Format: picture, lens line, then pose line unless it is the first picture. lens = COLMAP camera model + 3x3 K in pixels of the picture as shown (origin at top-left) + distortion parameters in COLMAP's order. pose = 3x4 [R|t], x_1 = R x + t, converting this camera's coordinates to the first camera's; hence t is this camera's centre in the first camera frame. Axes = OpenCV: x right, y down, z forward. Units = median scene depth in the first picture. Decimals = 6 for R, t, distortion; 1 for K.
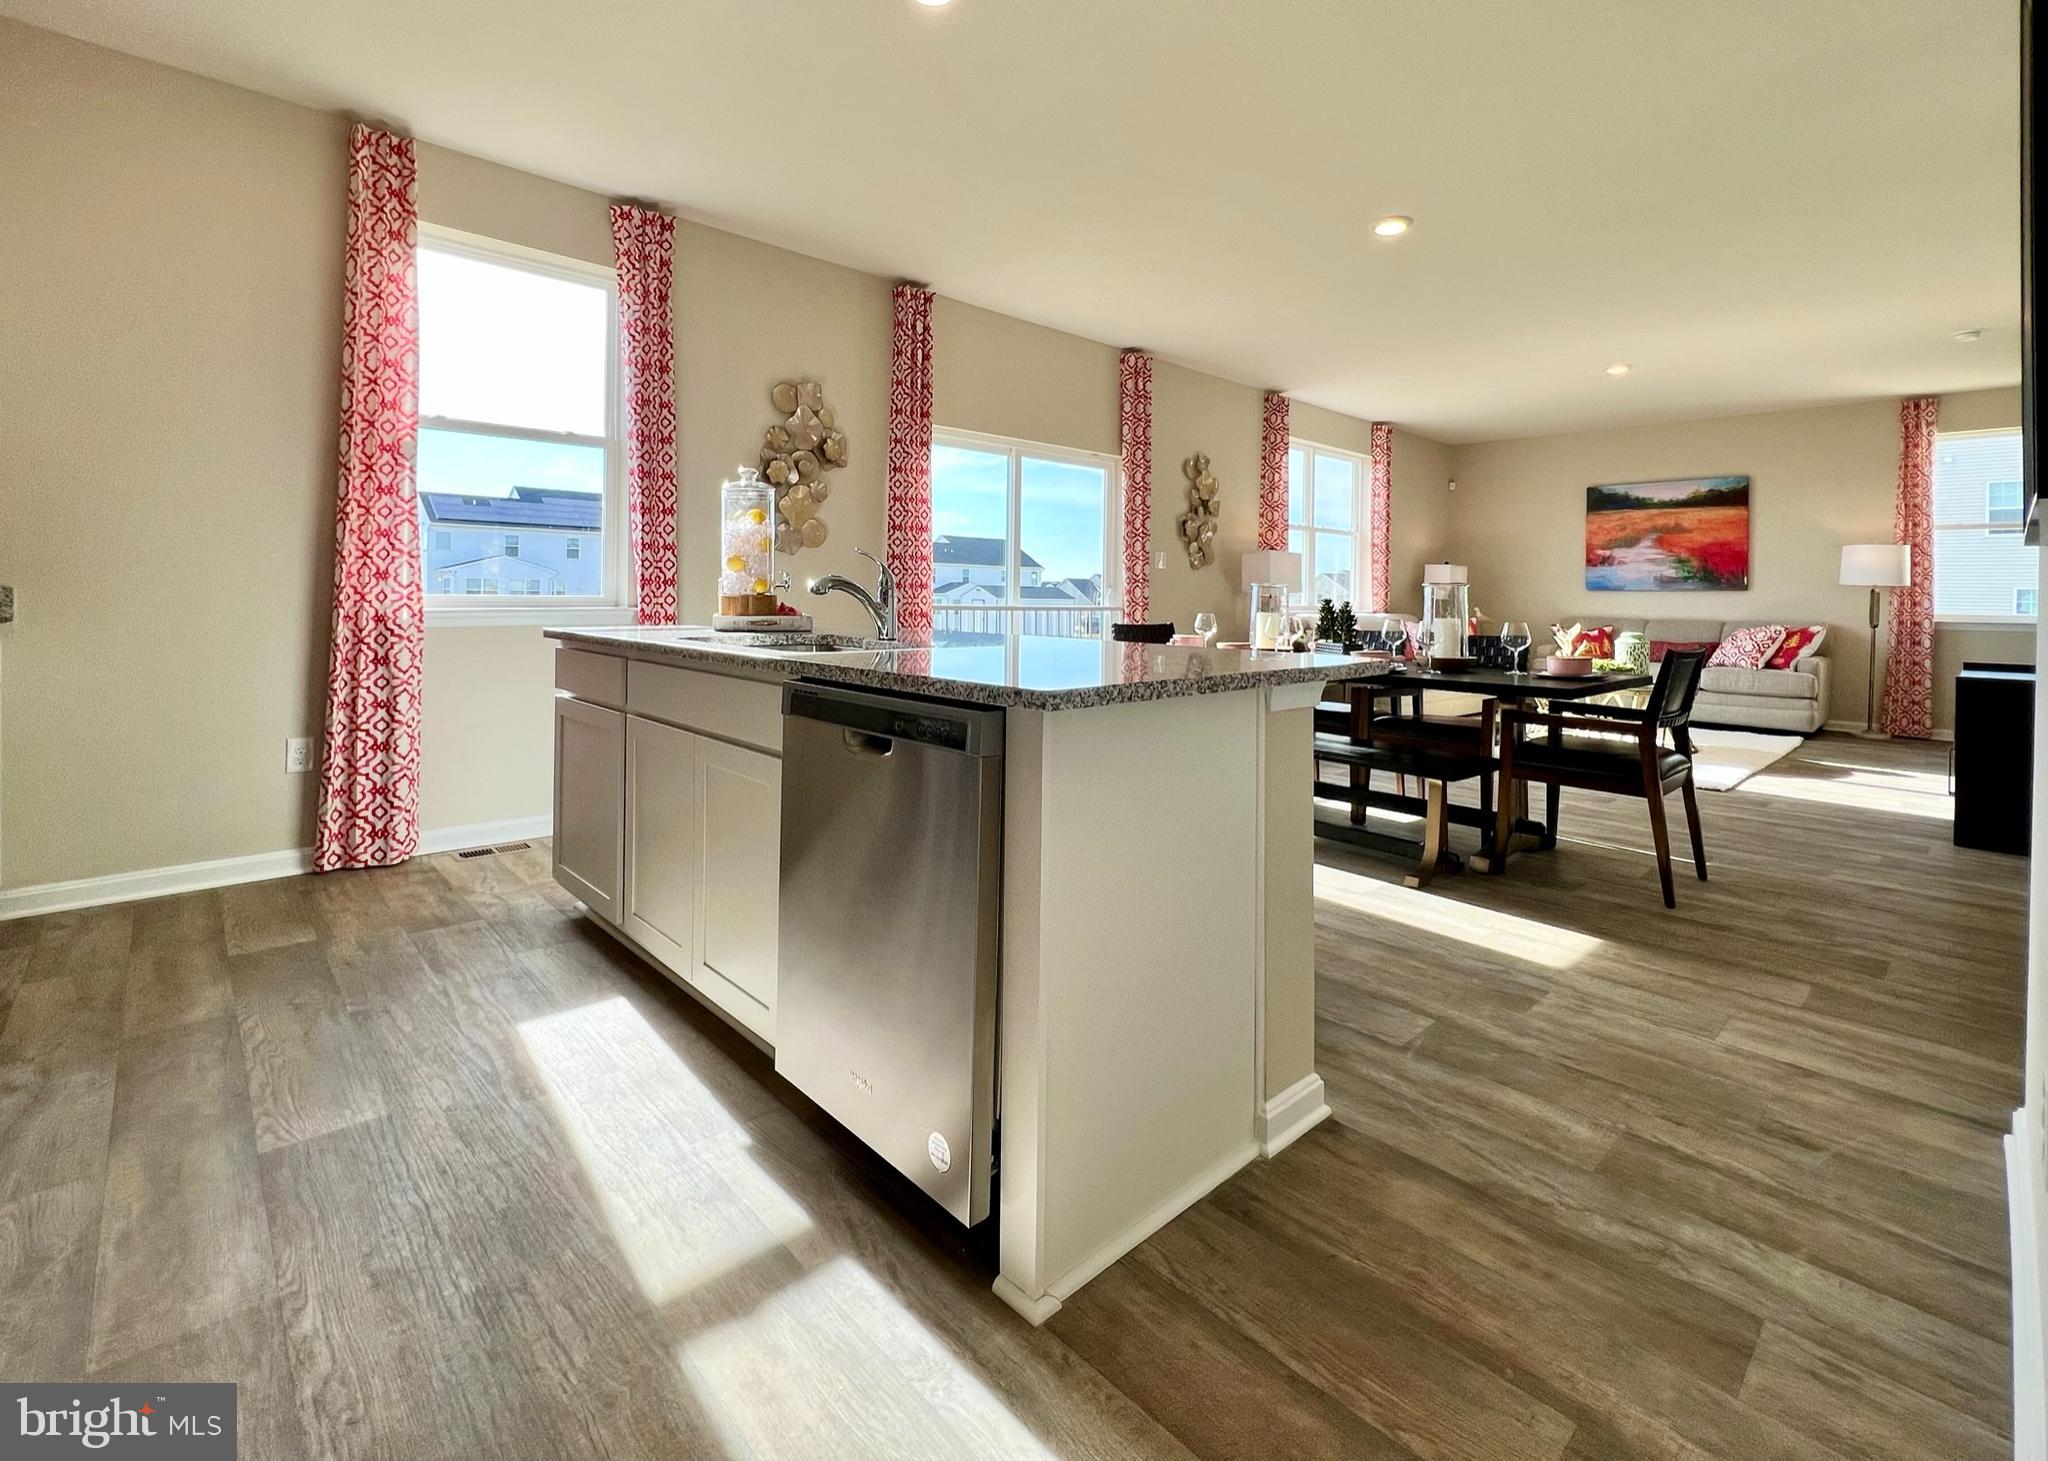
lens RADIAL K [[927.7, 0, 1032.1], [0, 927.7, 591.8], [0, 0, 1]] dist [0.001974, 0.000552]
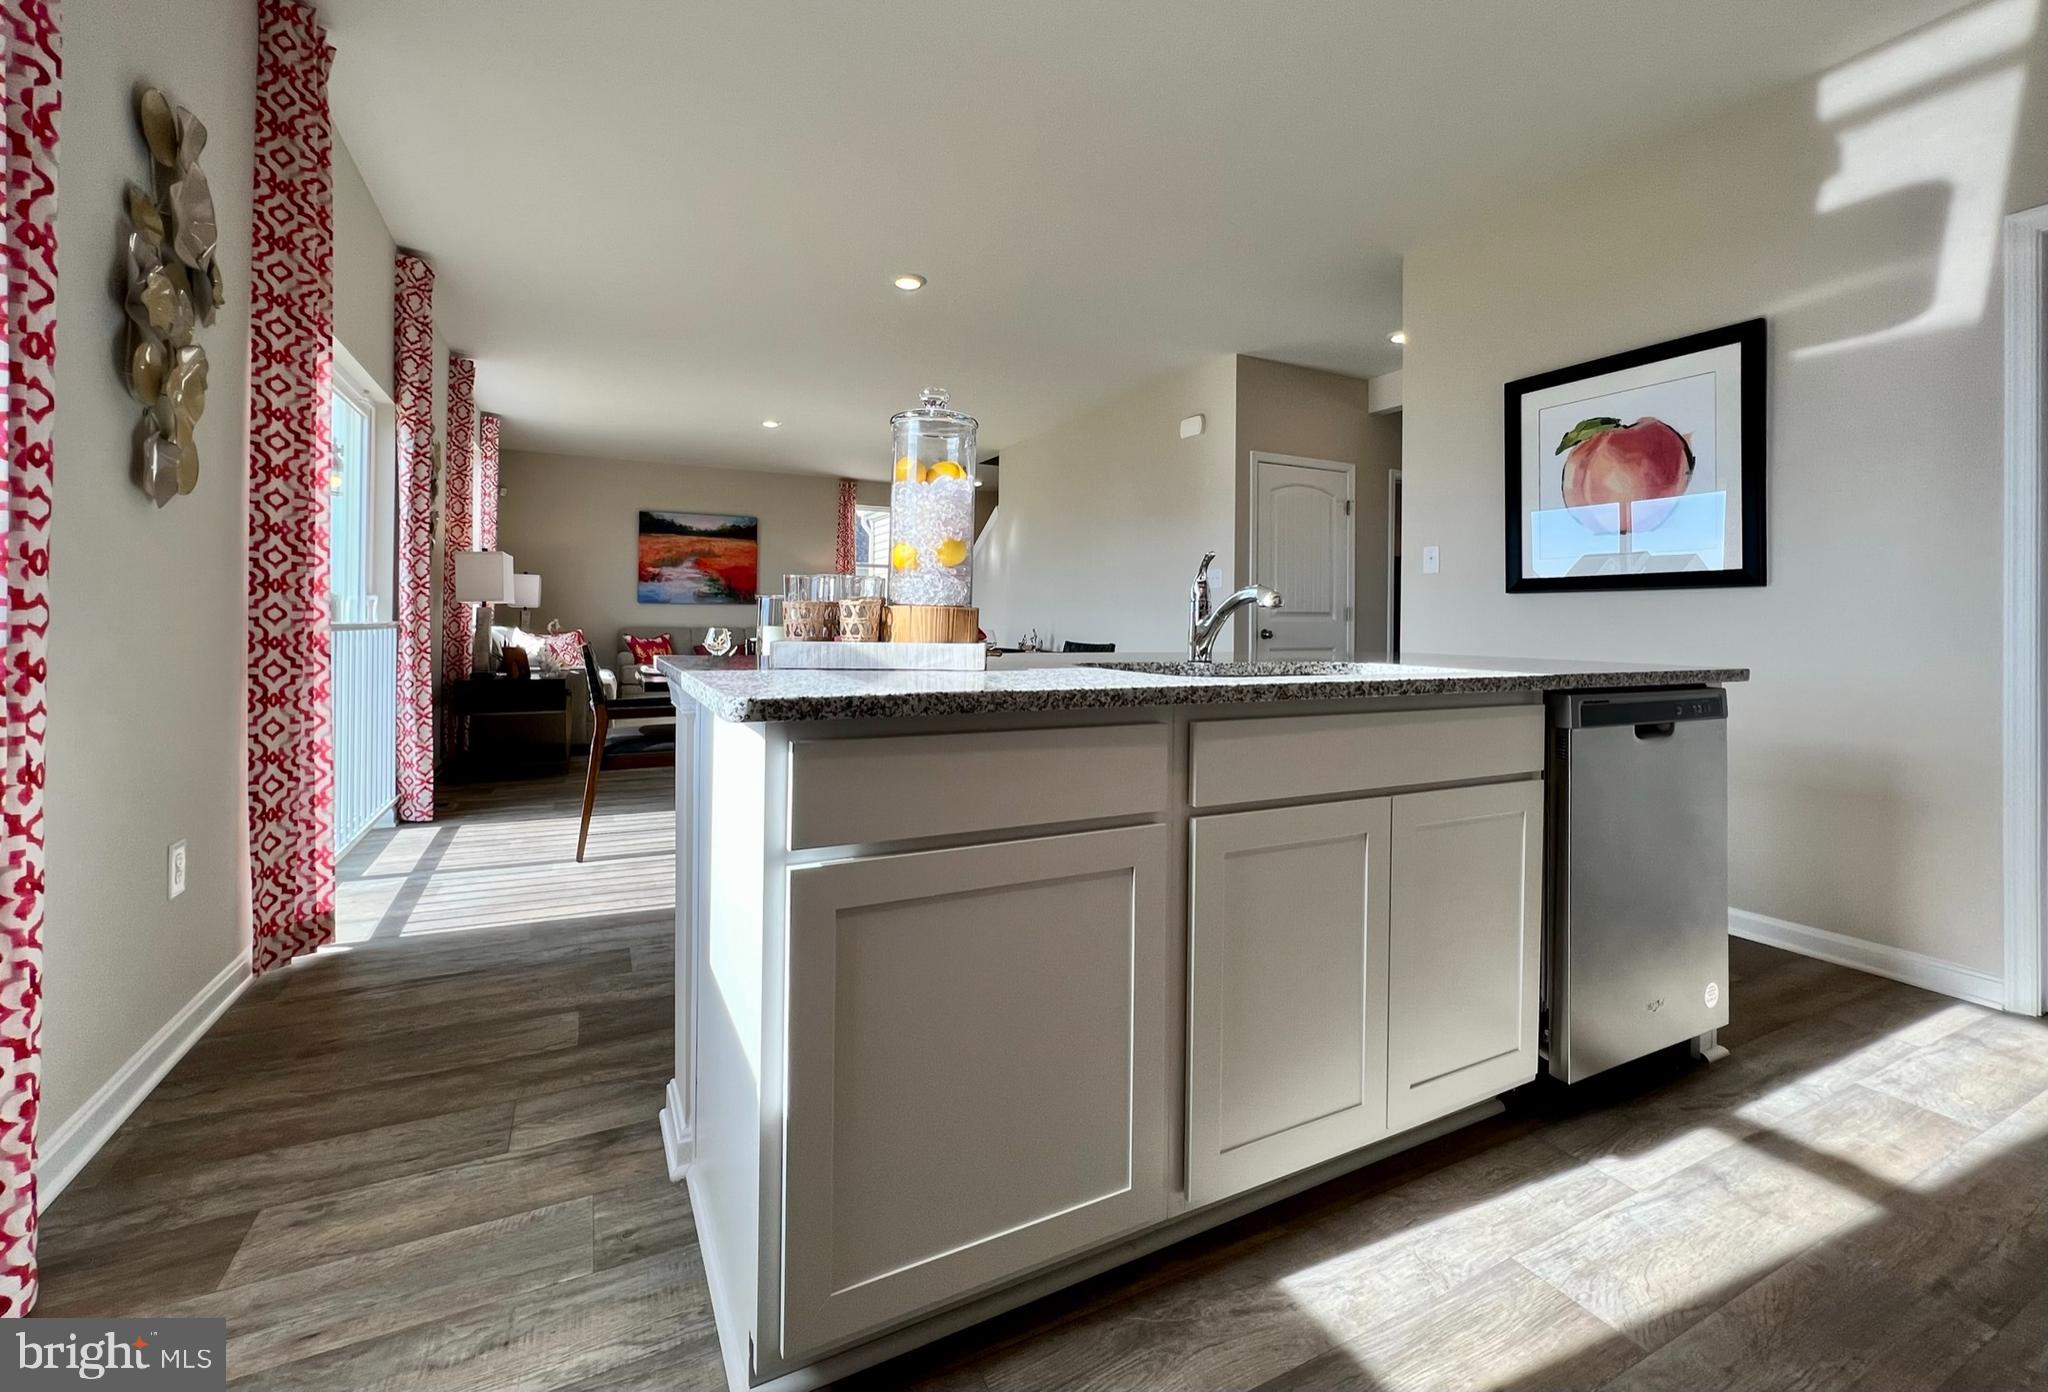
lens RADIAL K [[856.3, 0, 1023.3], [0, 856.3, 612.1], [0, 0, 1]] dist [-0.004575, 0.001654]
pose [[0.275078, -0.001642, 0.961420, -0.510305], [-0.008759, 0.999953, 0.004214, 0.002418], [-0.961382, -0.009580, 0.275051, 0.509446]]
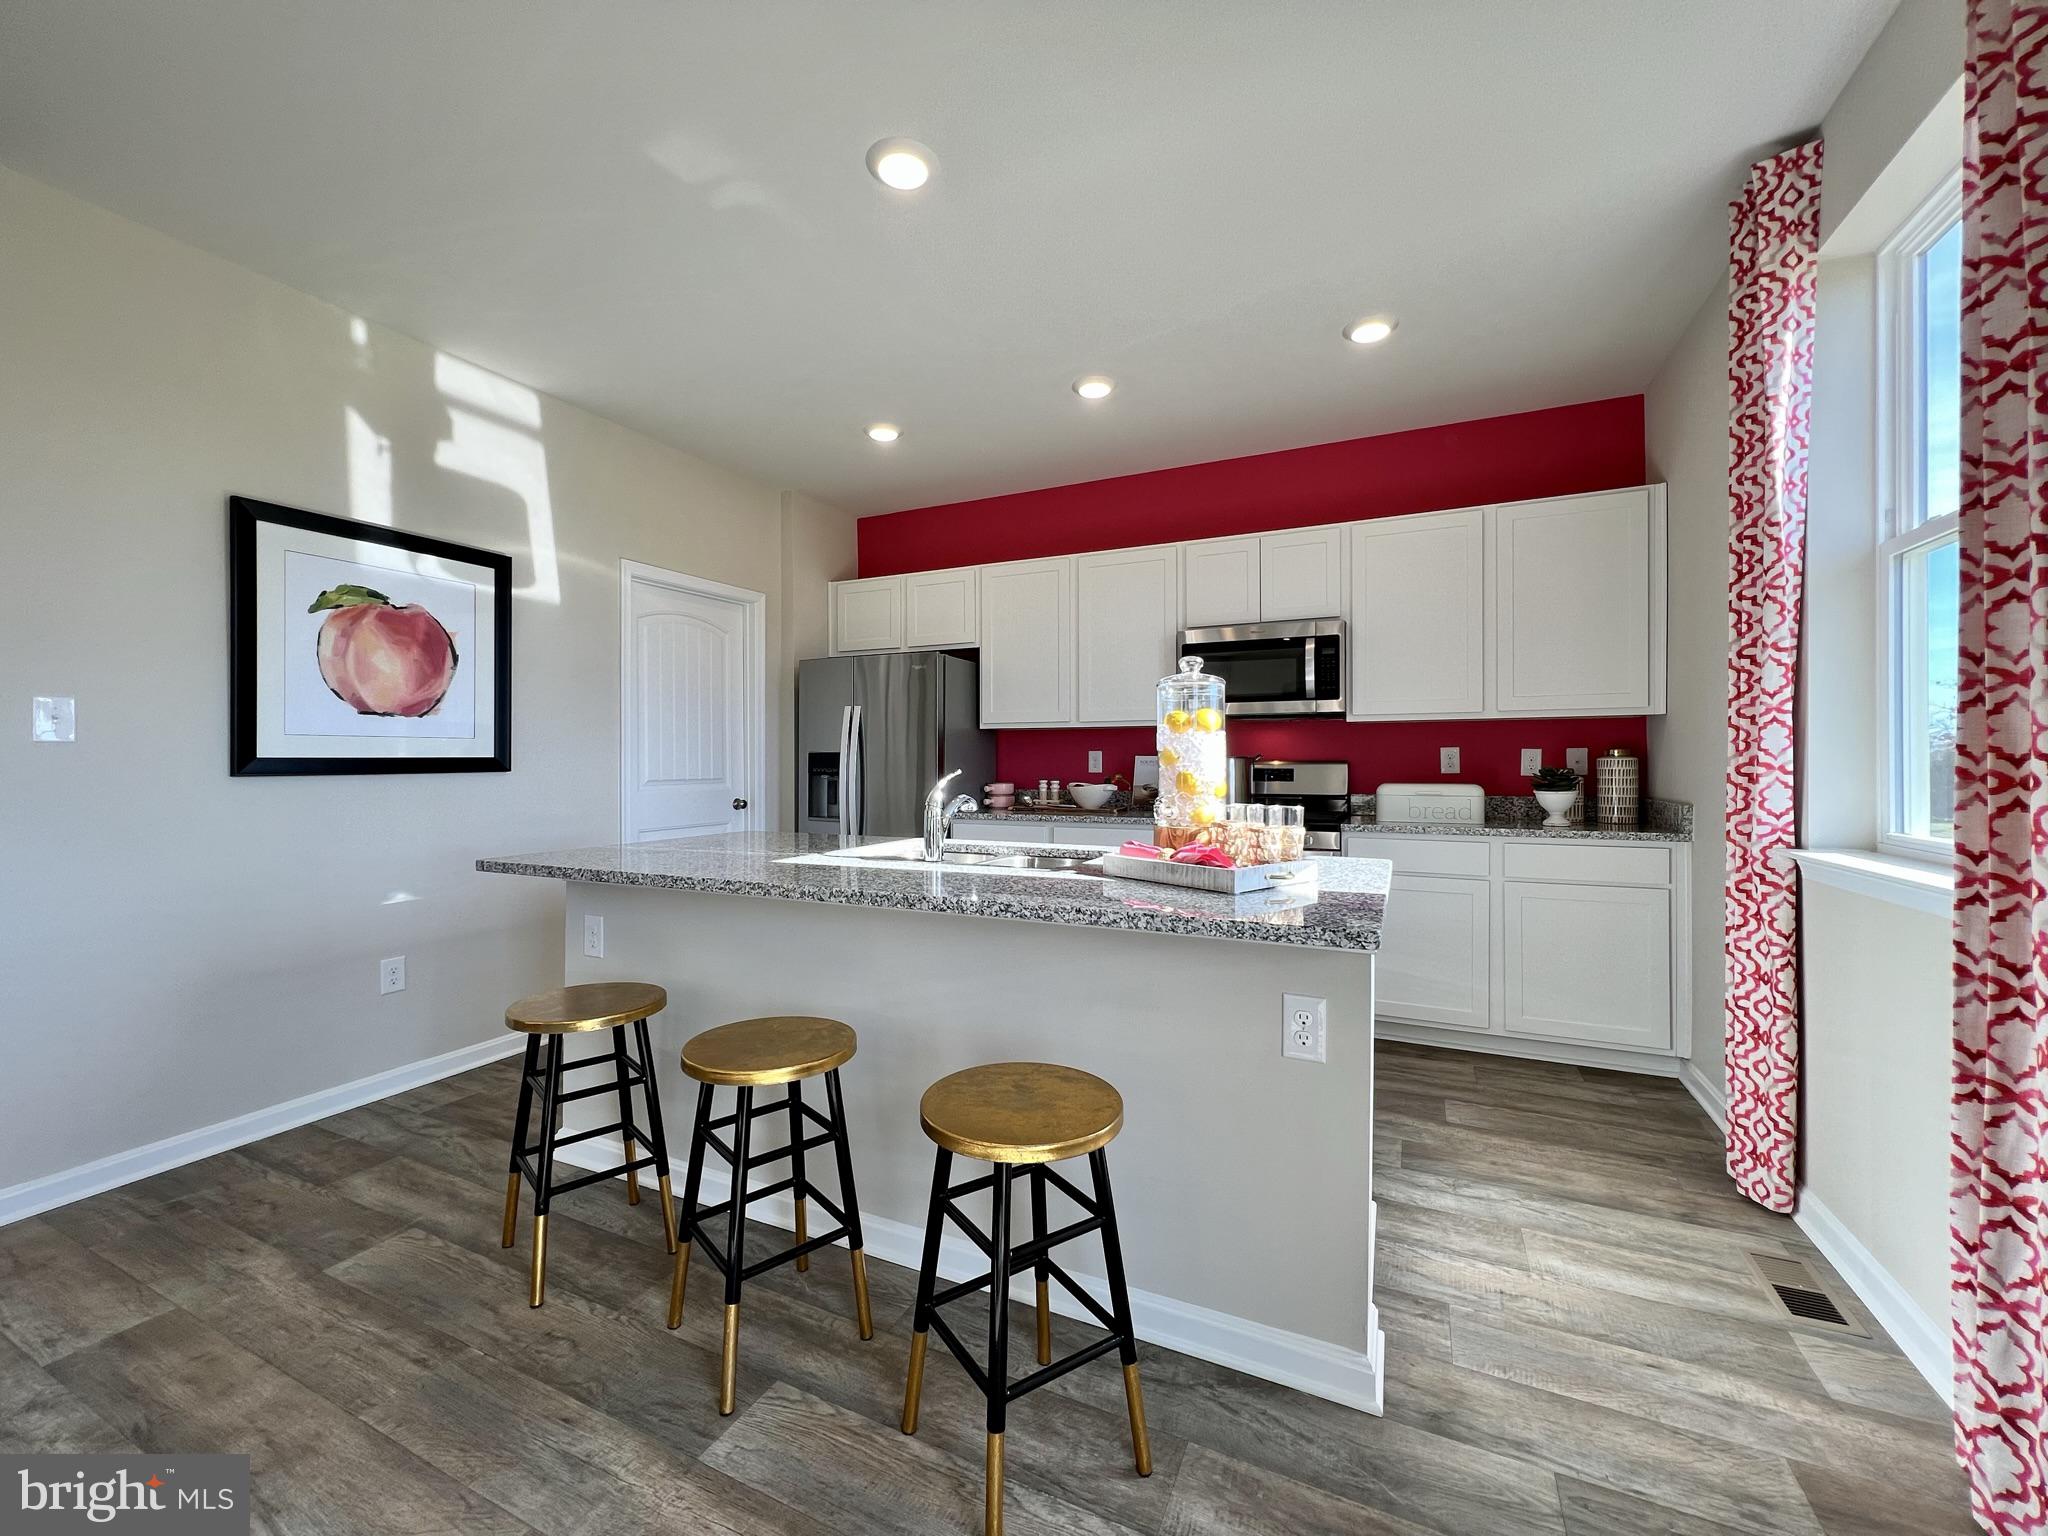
lens RADIAL K [[830.1, 0, 1010.5], [0, 830.1, 764.7], [0, 0, 1]] dist [-0.002734, 0.000171]
pose [[-0.932630, -0.009332, -0.360713, 0.081171], [-0.010335, 0.999946, 0.000853, -0.030316], [0.360686, 0.004523, -0.932676, 1.031259]]
